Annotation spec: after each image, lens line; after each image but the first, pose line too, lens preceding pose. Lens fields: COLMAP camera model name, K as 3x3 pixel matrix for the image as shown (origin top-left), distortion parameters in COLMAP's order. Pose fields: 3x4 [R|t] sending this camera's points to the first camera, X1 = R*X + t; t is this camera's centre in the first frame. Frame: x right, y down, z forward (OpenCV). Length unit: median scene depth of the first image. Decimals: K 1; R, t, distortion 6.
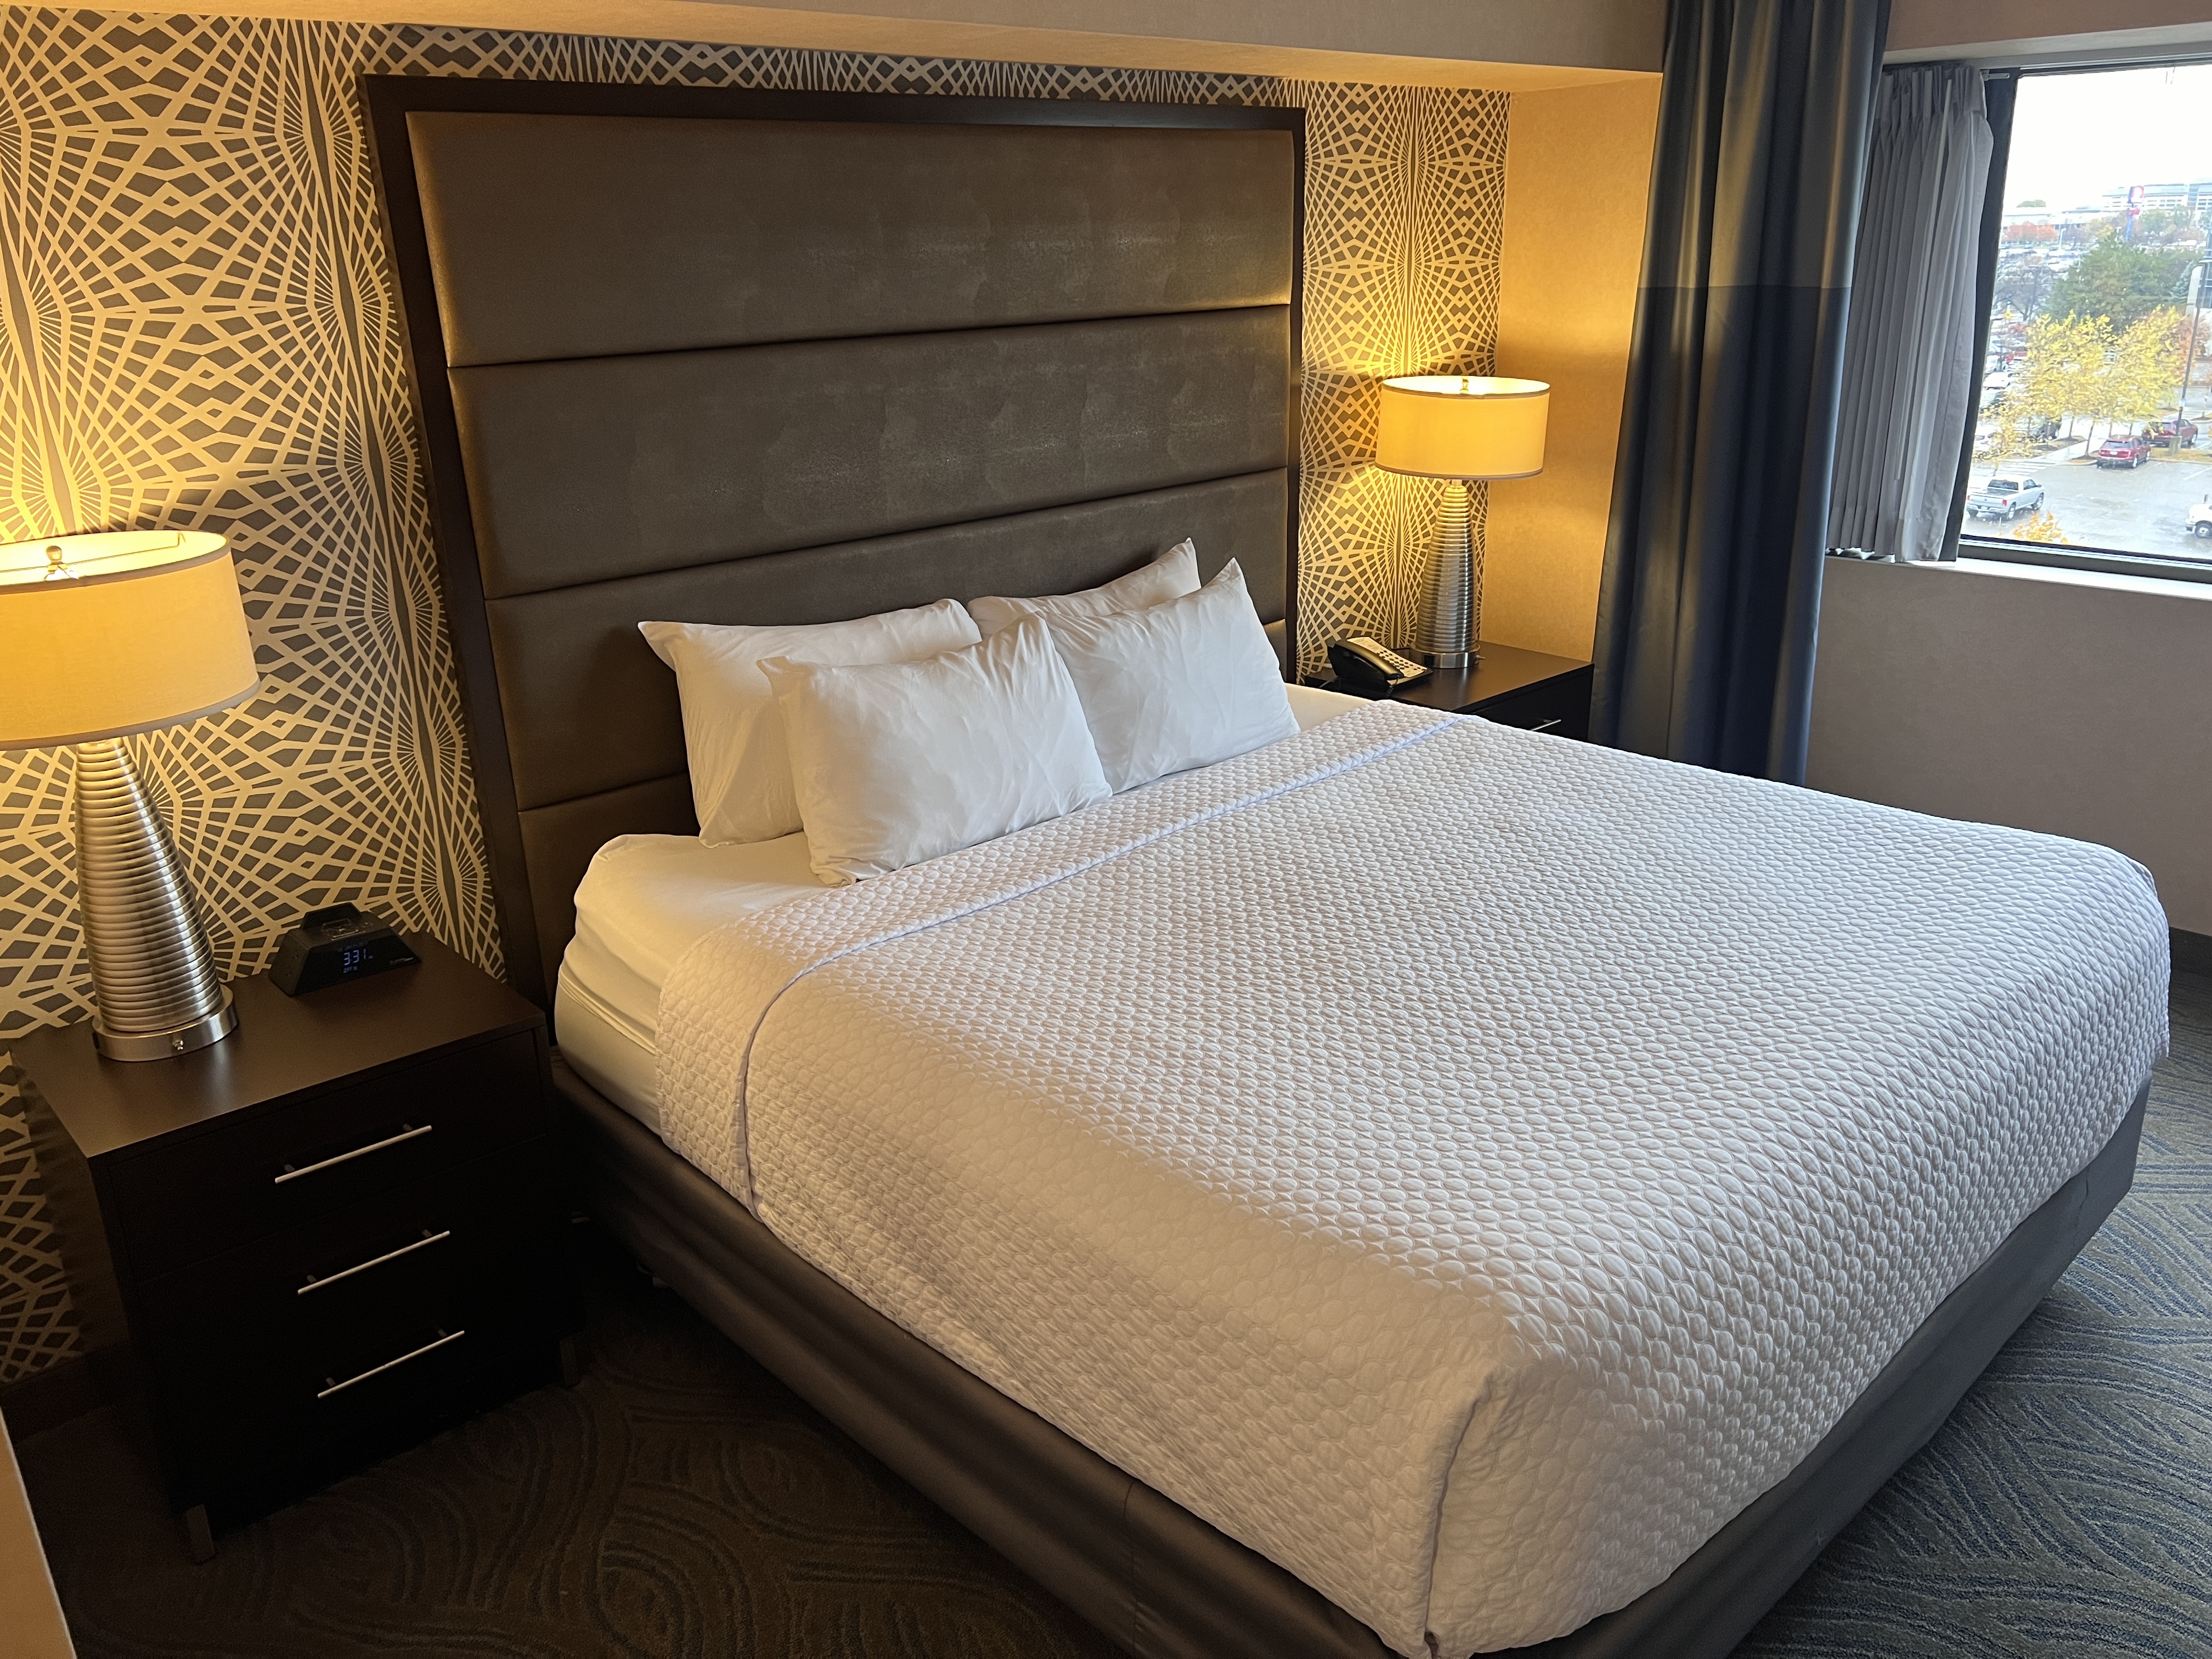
lens RADIAL K [[1665.1, 0, 1103.1], [0, 1665.1, 833.6], [0, 0, 1]] dist [0.044320, -0.049195]
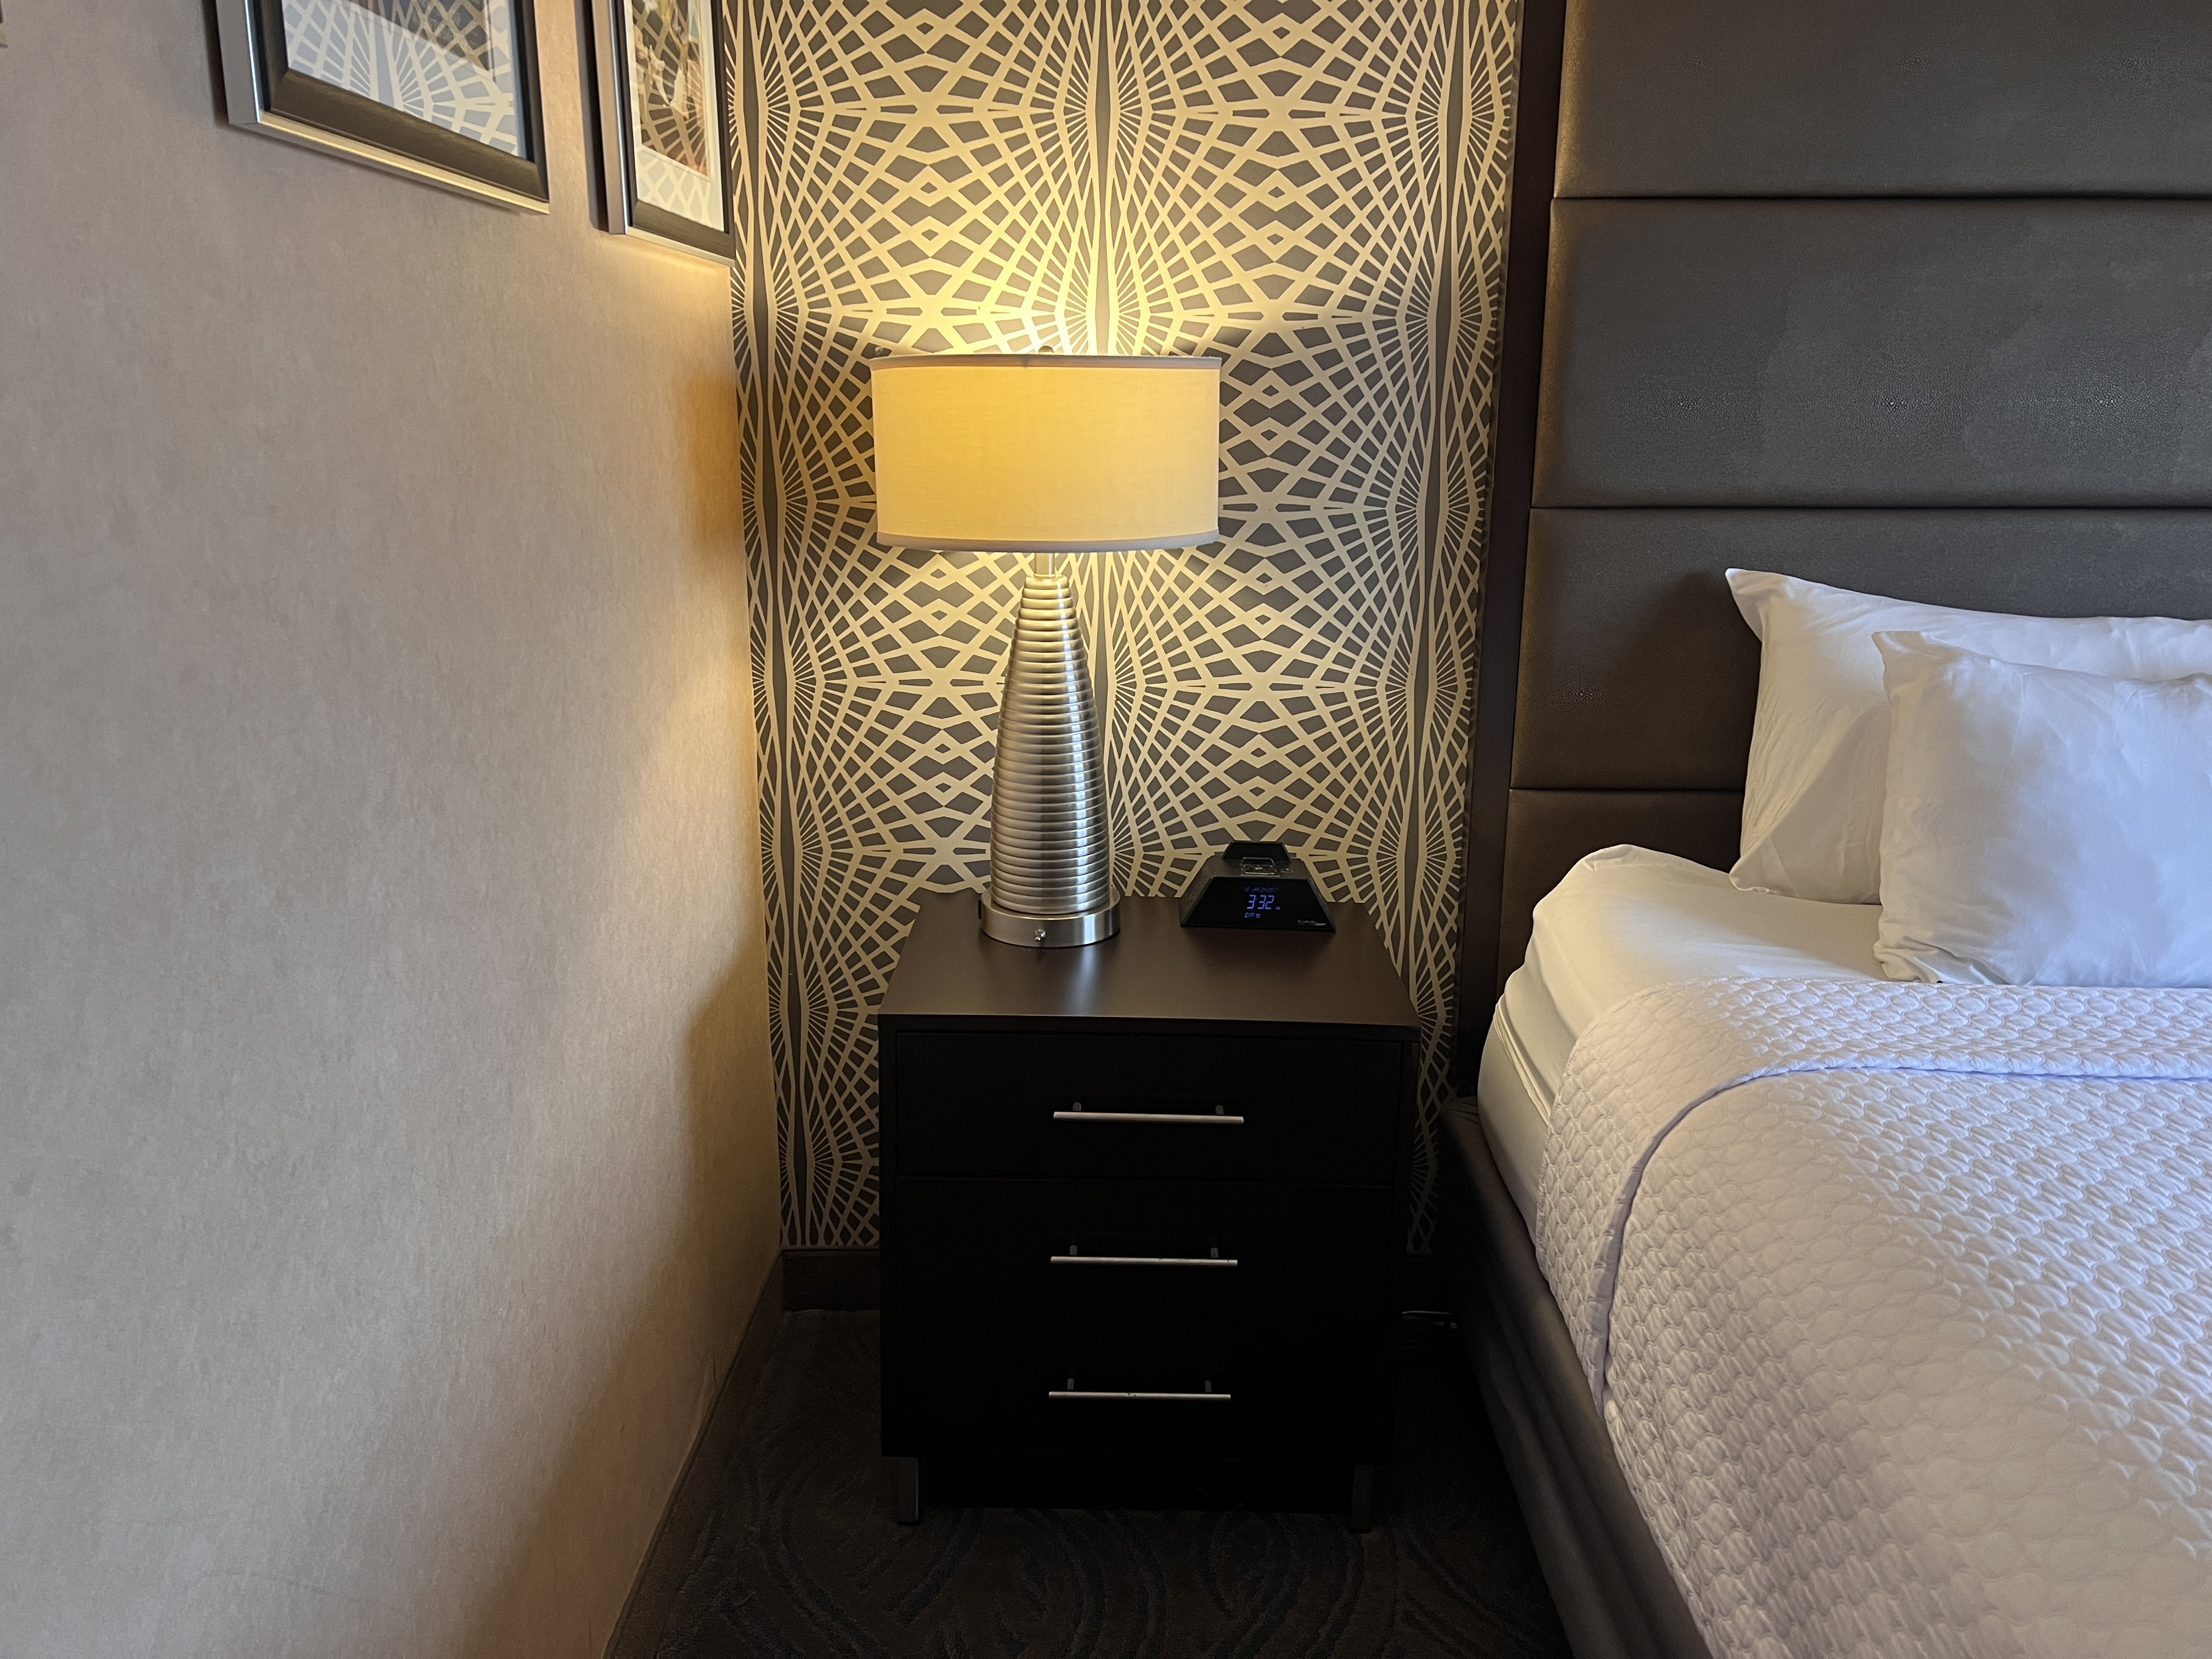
lens RADIAL K [[1665.1, 0, 1120.7], [0, 1665.1, 847.2], [0, 0, 1]] dist [0.044320, -0.049195]
pose [[0.739239, 0.212854, -0.638920, 0.019935], [-0.254550, 0.966668, 0.027525, 0.041290], [0.623482, 0.142290, 0.768781, 0.320956]]
